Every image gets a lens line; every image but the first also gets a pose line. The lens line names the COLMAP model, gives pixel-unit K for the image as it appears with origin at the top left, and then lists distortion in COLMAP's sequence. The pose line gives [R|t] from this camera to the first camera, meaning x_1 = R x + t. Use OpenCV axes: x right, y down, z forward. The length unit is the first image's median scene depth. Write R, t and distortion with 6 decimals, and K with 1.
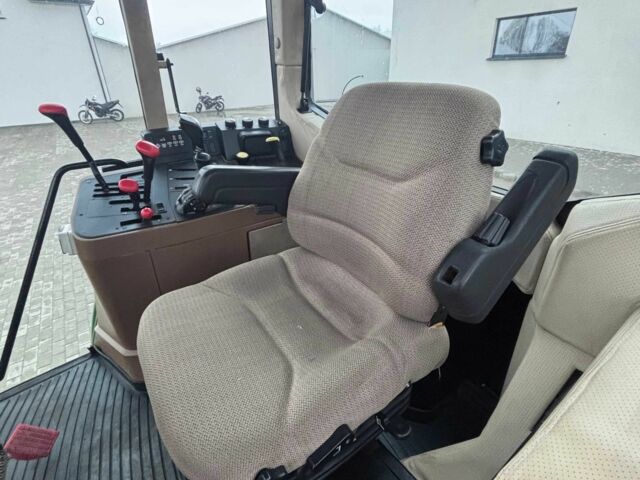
lens RADIAL K [[343.8, 0, 320.0], [0, 343.8, 240.0], [0, 0, 1]] dist [0.004726, 0.000095]
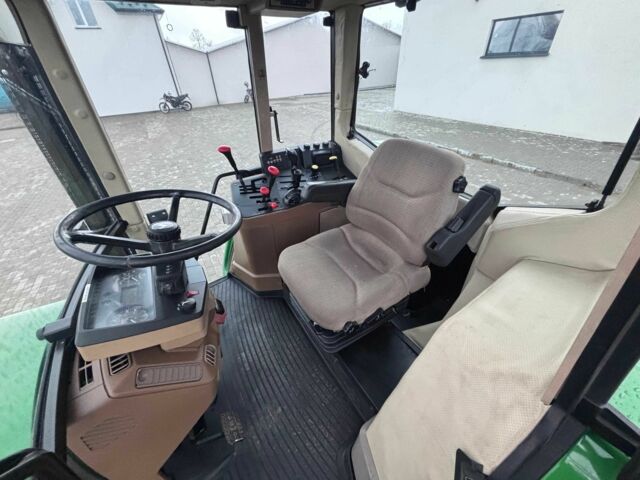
lens RADIAL K [[253.4, 0, 320.0], [0, 253.4, 240.0], [0, 0, 1]] dist [0.009317, -0.000243]
pose [[0.997599, 0.024677, -0.064702, -0.139989], [-0.015105, 0.989396, 0.144458, -0.088524], [0.067581, -0.143134, 0.987393, -0.376225]]
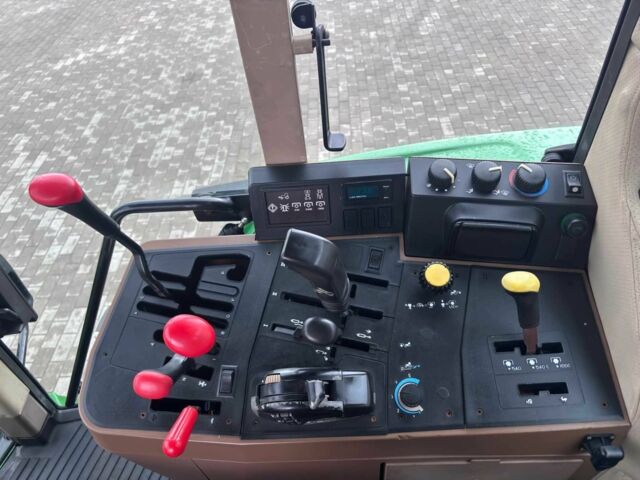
lens RADIAL K [[490.5, 0, 320.0], [0, 490.5, 240.0], [0, 0, 1]] dist [0.041746, -0.000750]
pose [[0.825077, 0.371120, -0.426049, -0.134258], [-0.206443, 0.899916, 0.384099, -0.614535], [0.525955, -0.228956, 0.819116, 0.567027]]
